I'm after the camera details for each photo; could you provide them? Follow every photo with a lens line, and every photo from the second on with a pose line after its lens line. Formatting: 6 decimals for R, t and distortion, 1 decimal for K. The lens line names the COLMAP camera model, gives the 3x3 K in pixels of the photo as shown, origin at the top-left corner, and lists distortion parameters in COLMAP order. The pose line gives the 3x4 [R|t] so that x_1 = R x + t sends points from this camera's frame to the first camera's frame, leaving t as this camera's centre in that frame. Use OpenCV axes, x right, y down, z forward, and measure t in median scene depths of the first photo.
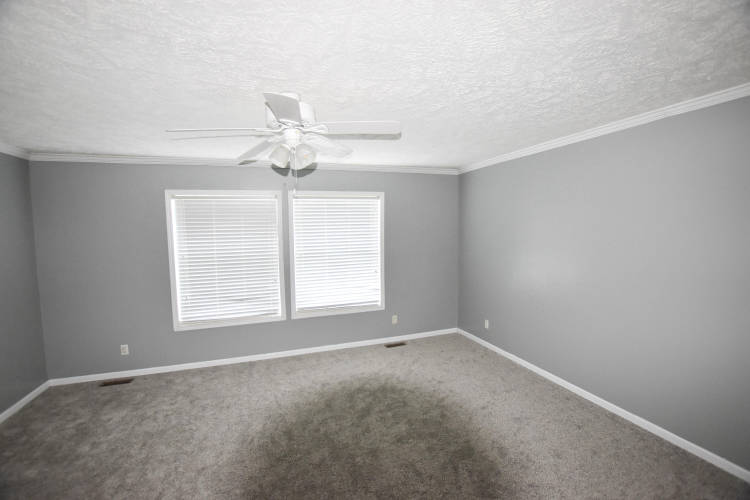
lens RADIAL K [[313.0, 0, 383.0], [0, 313.0, 250.9], [0, 0, 1]] dist [-0.066467, 0.007356]
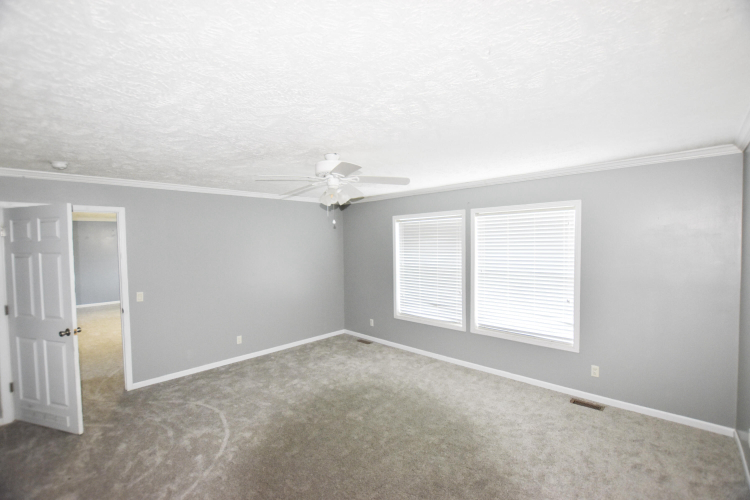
lens RADIAL K [[313.0, 0, 383.0], [0, 313.0, 250.9], [0, 0, 1]] dist [-0.066467, 0.007356]
pose [[0.464399, 0.031026, -0.885083, 0.493435], [-0.069656, 0.997570, -0.001579, -0.029578], [0.882883, 0.062385, 0.465431, 0.251971]]
